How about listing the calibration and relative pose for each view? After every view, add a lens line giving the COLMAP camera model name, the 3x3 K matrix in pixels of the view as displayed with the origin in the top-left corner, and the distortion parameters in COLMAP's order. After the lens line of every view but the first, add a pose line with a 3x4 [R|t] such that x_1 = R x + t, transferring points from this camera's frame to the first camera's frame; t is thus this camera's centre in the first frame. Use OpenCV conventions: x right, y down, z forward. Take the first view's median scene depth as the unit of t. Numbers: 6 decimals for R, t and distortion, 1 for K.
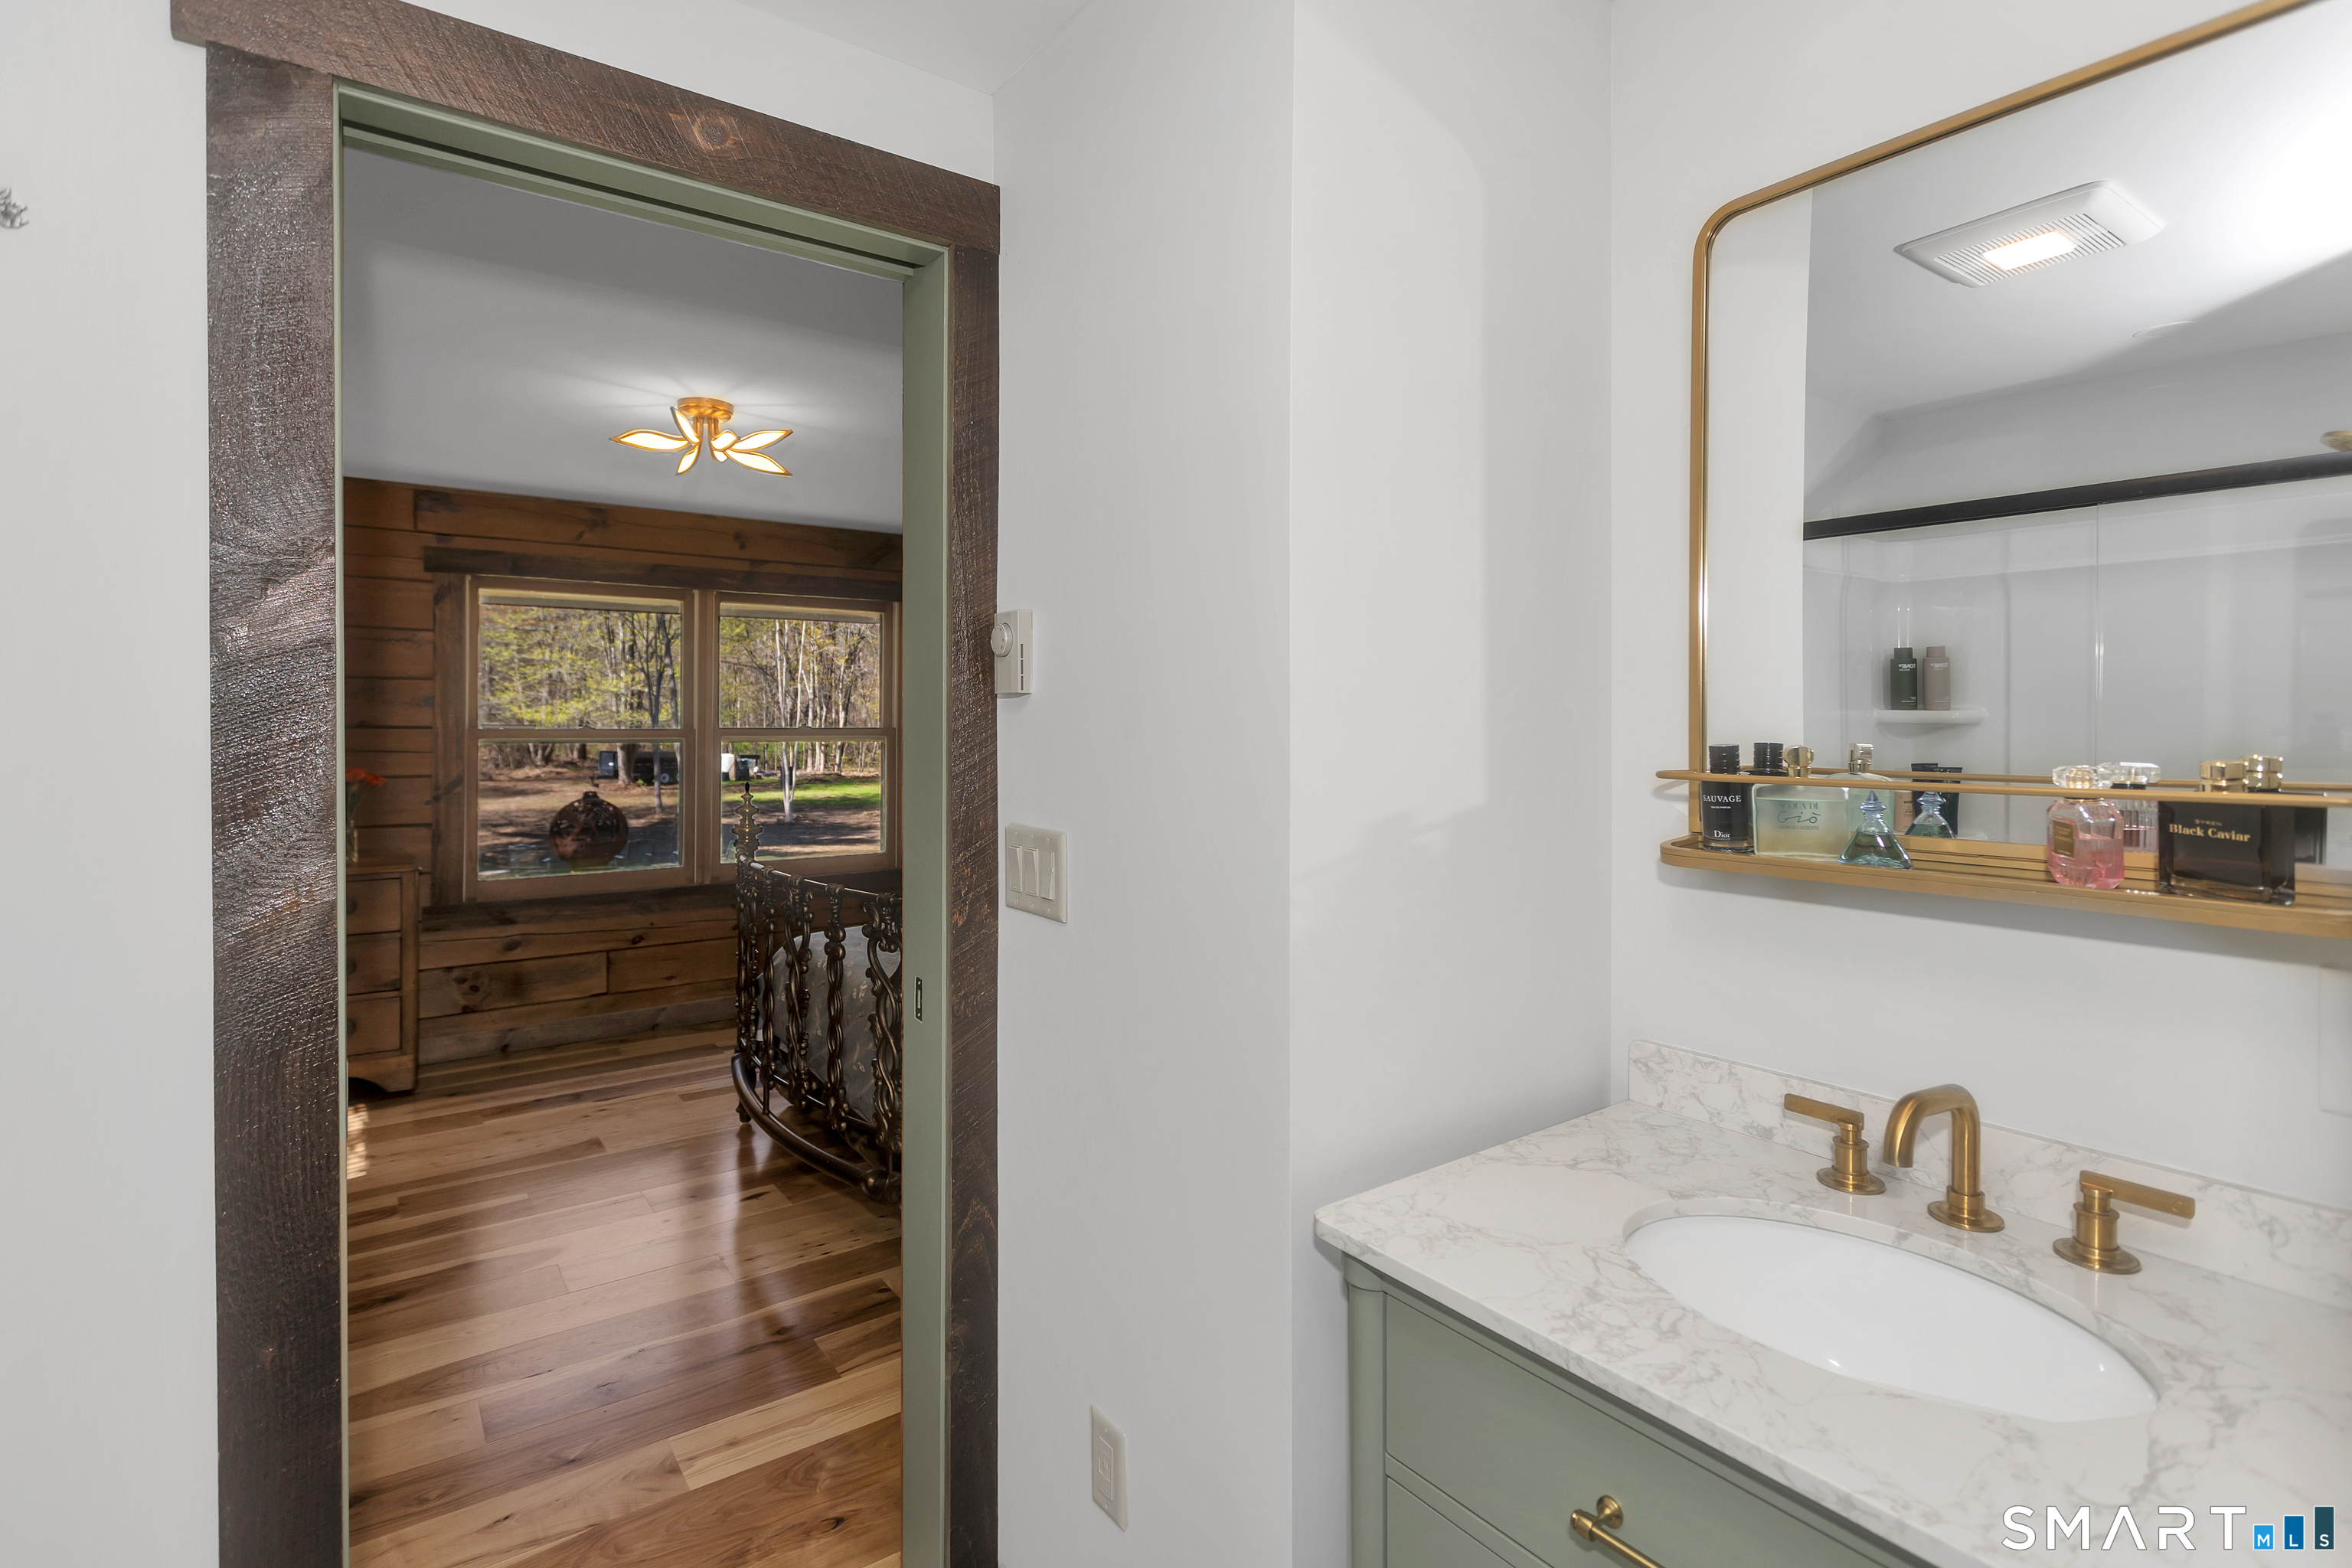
lens RADIAL K [[1132.2, 0, 1160.0], [0, 1132.2, 721.3], [0, 0, 1]] dist [0.000107, 0.001429]
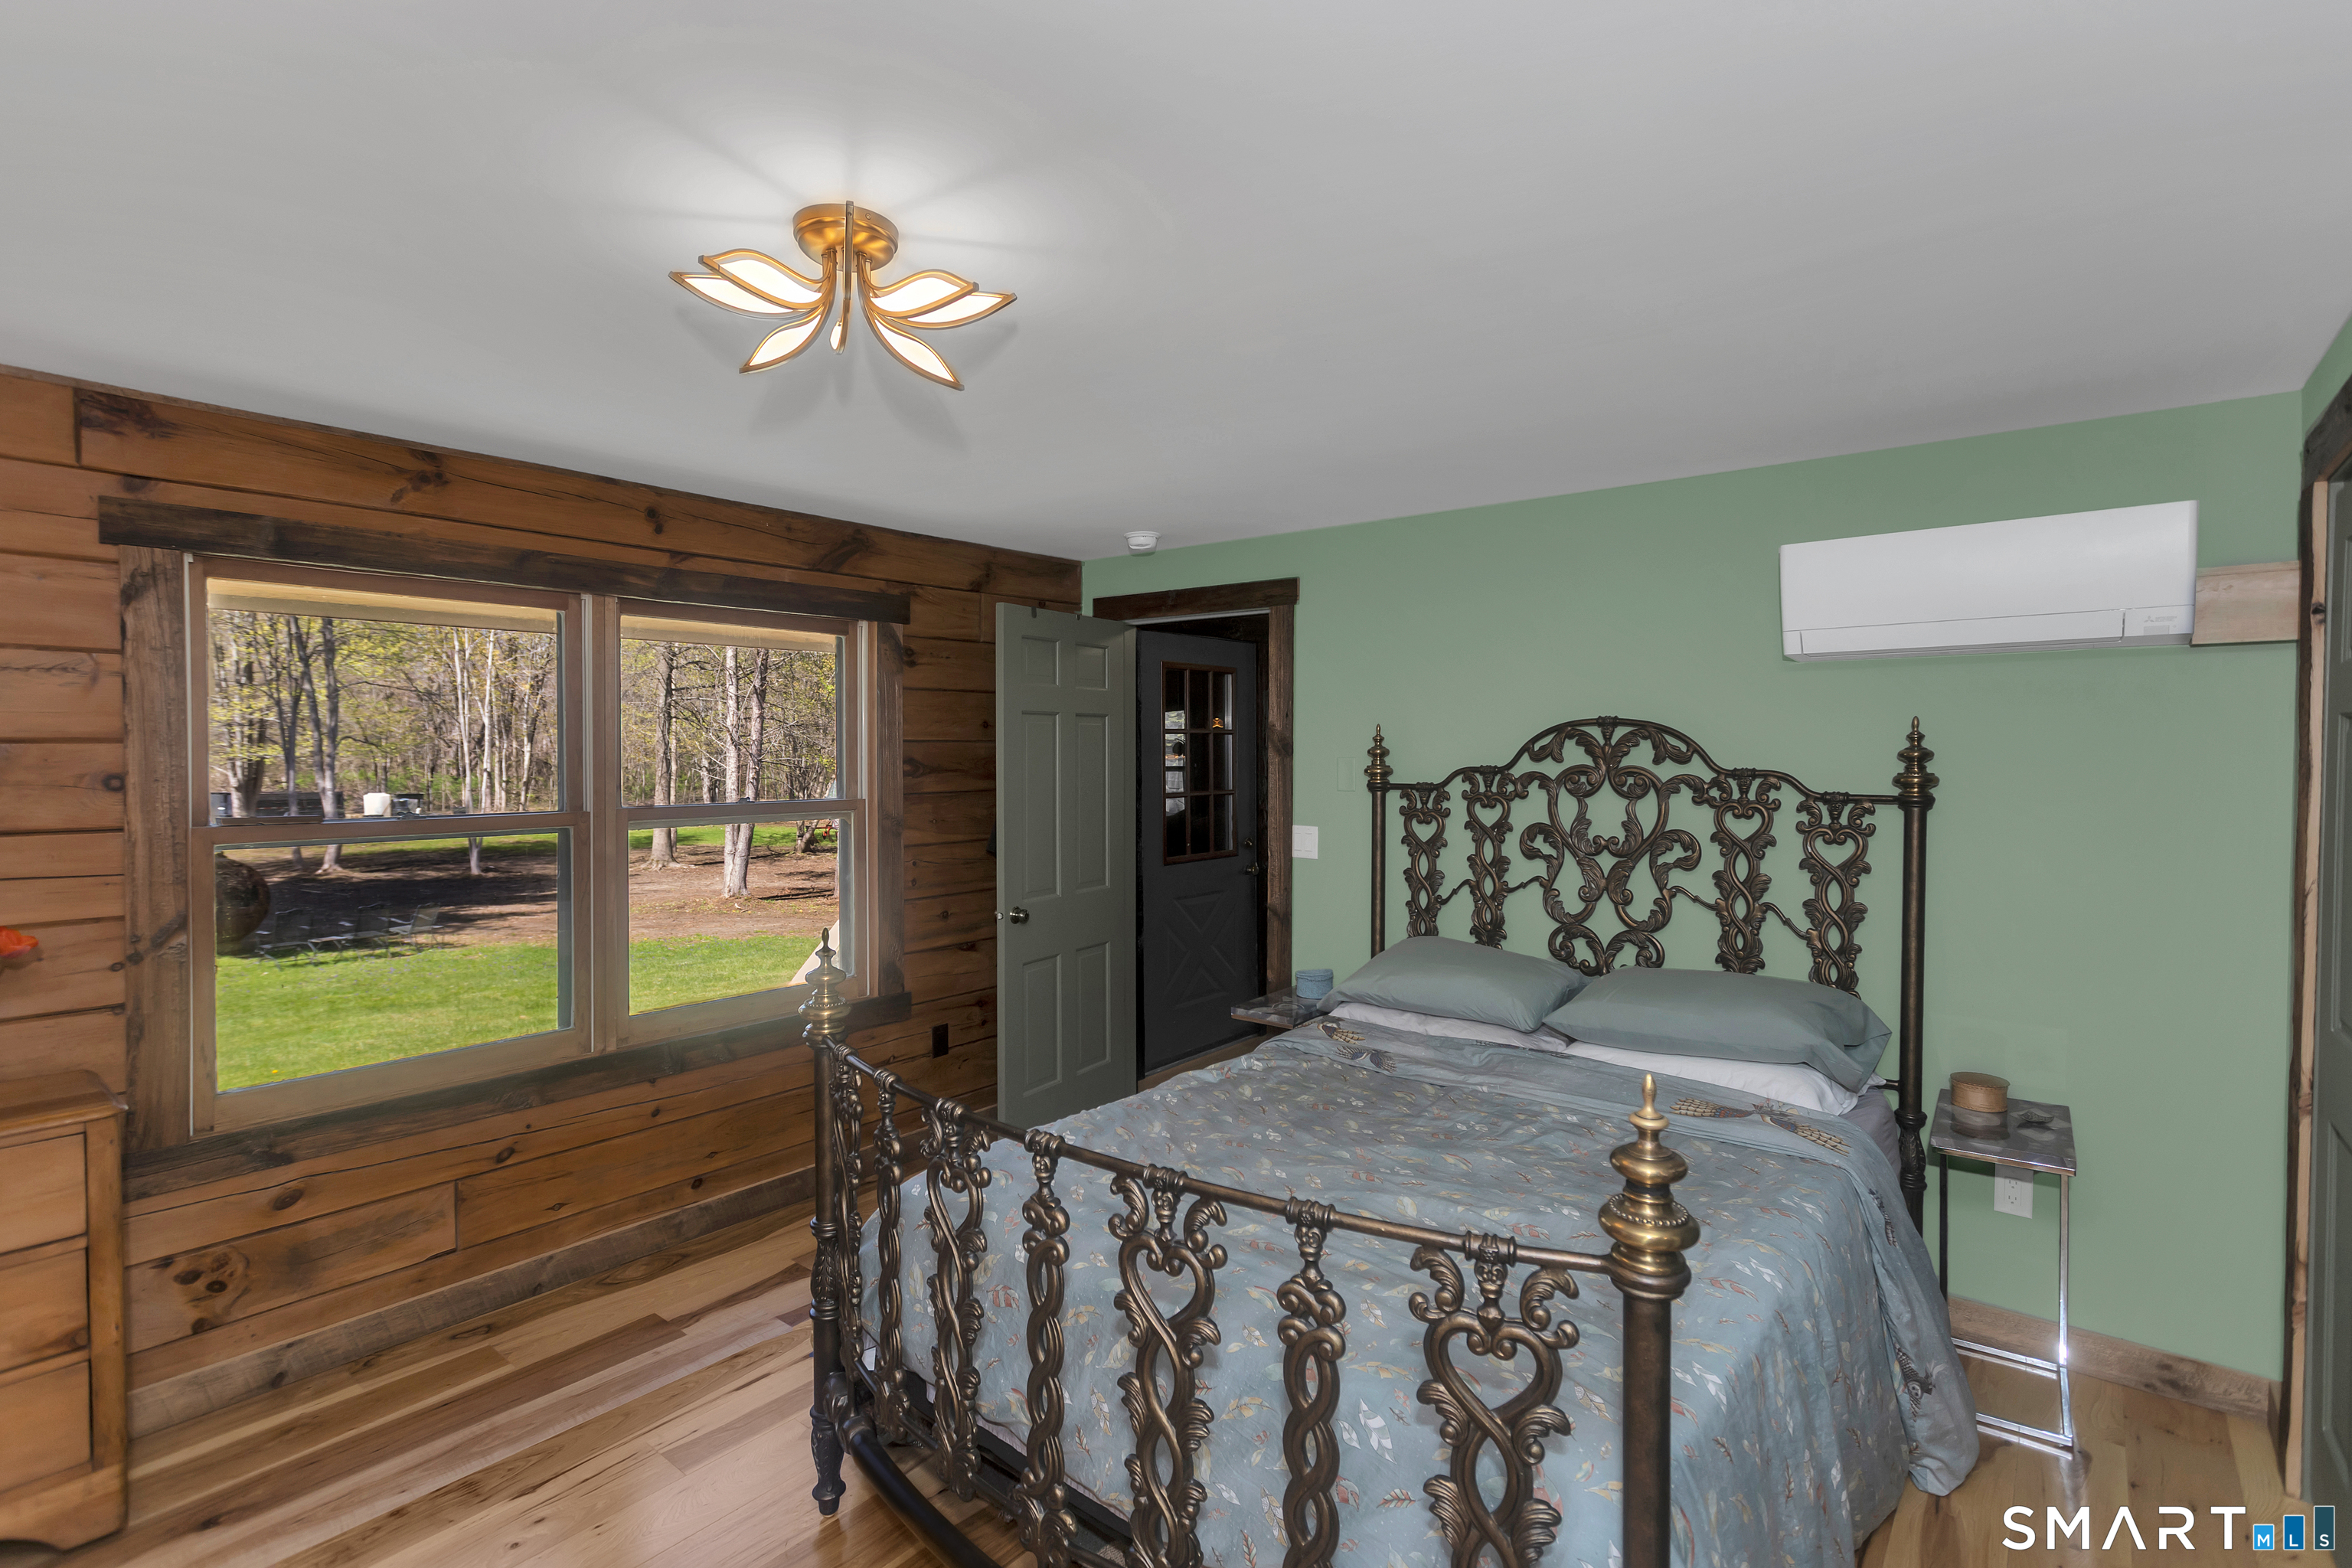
lens RADIAL K [[1132.2, 0, 1180.6], [0, 1132.2, 771.8], [0, 0, 1]] dist [0.000107, 0.001429]
pose [[0.967122, -0.007912, 0.254191, -0.276676], [0.003226, 0.999817, 0.018846, -0.030015], [-0.254294, -0.017407, 0.966970, 0.328581]]
